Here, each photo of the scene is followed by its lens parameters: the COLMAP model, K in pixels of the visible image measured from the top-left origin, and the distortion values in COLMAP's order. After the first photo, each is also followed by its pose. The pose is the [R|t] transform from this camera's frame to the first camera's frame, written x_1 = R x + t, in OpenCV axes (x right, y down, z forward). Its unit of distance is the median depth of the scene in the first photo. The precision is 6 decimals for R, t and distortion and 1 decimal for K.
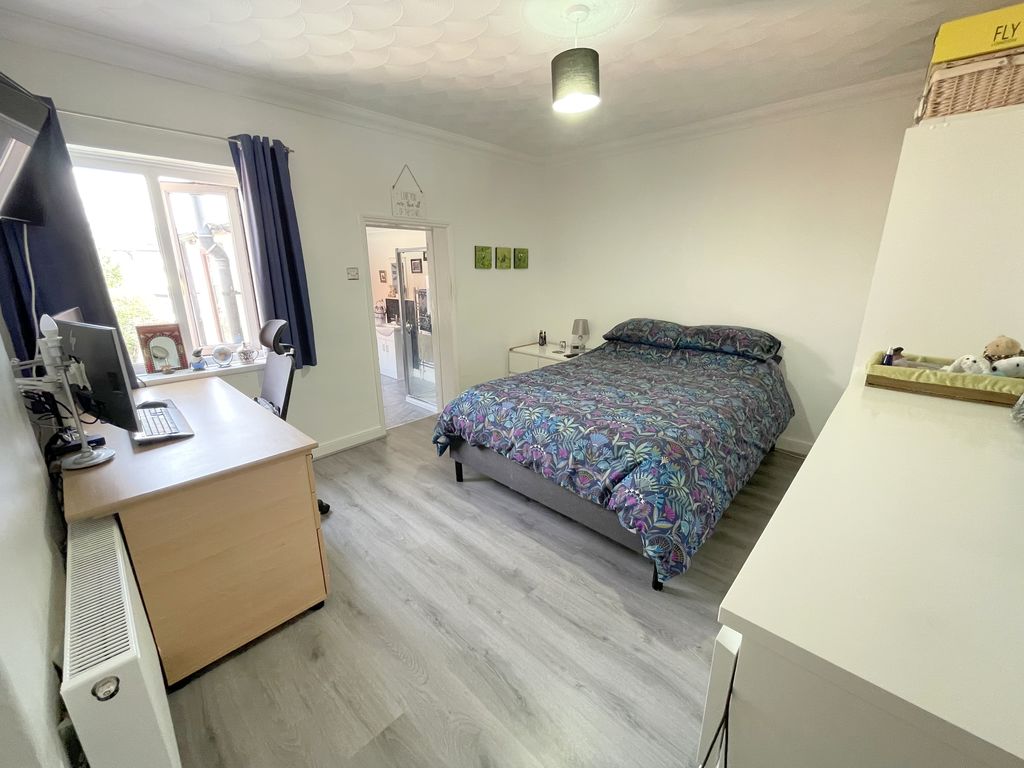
lens RADIAL K [[418.4, 0, 516.0], [0, 418.4, 388.7], [0, 0, 1]] dist [0.003693, 0.000300]
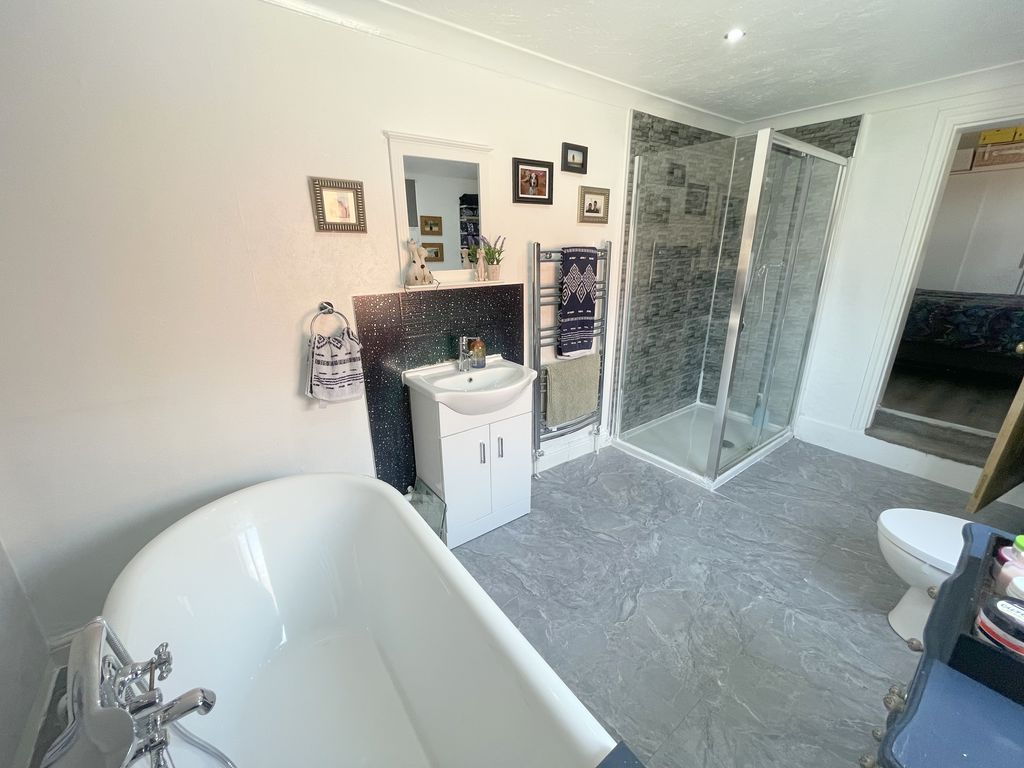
lens RADIAL K [[418.4, 0, 516.6], [0, 418.4, 382.7], [0, 0, 1]] dist [0.003693, 0.000300]
pose [[0.150329, -0.311053, 0.938428, -0.561136], [0.277973, 0.924221, 0.261815, -0.209677], [-0.948753, 0.221499, 0.225401, 0.875041]]
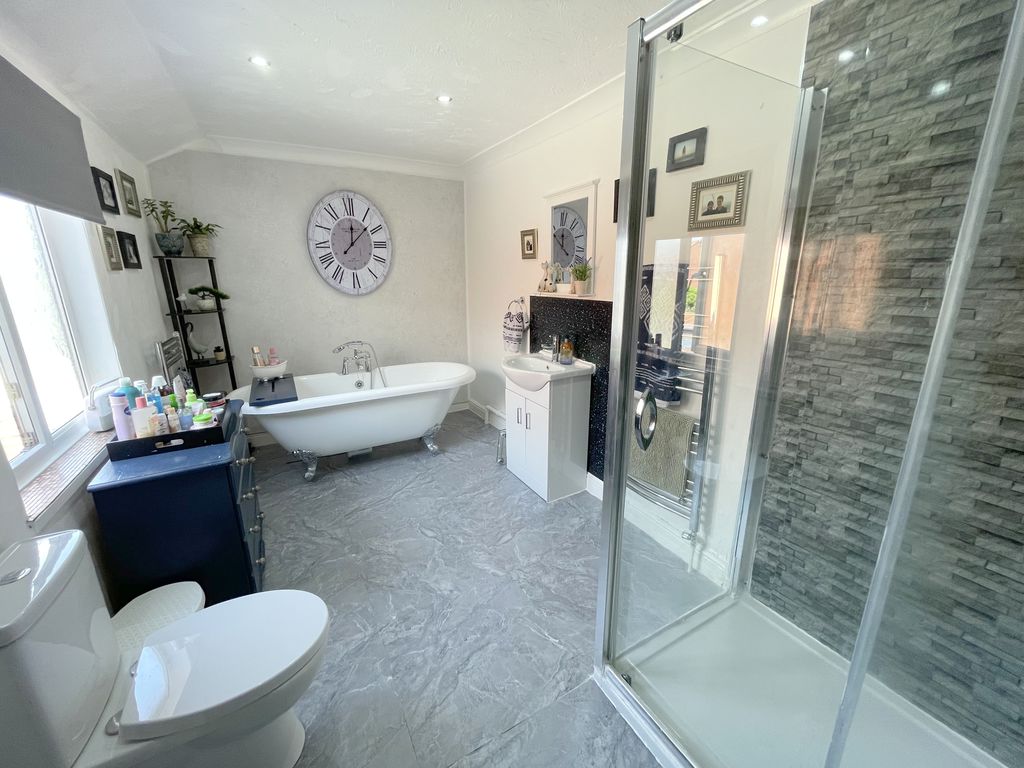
lens RADIAL K [[418.4, 0, 512.3], [0, 418.4, 385.3], [0, 0, 1]] dist [0.003693, 0.000300]
pose [[0.956025, 0.065939, -0.285775, -0.202804], [-0.070688, 0.997478, -0.006320, -0.120909], [0.284638, 0.026243, 0.958276, 0.591490]]
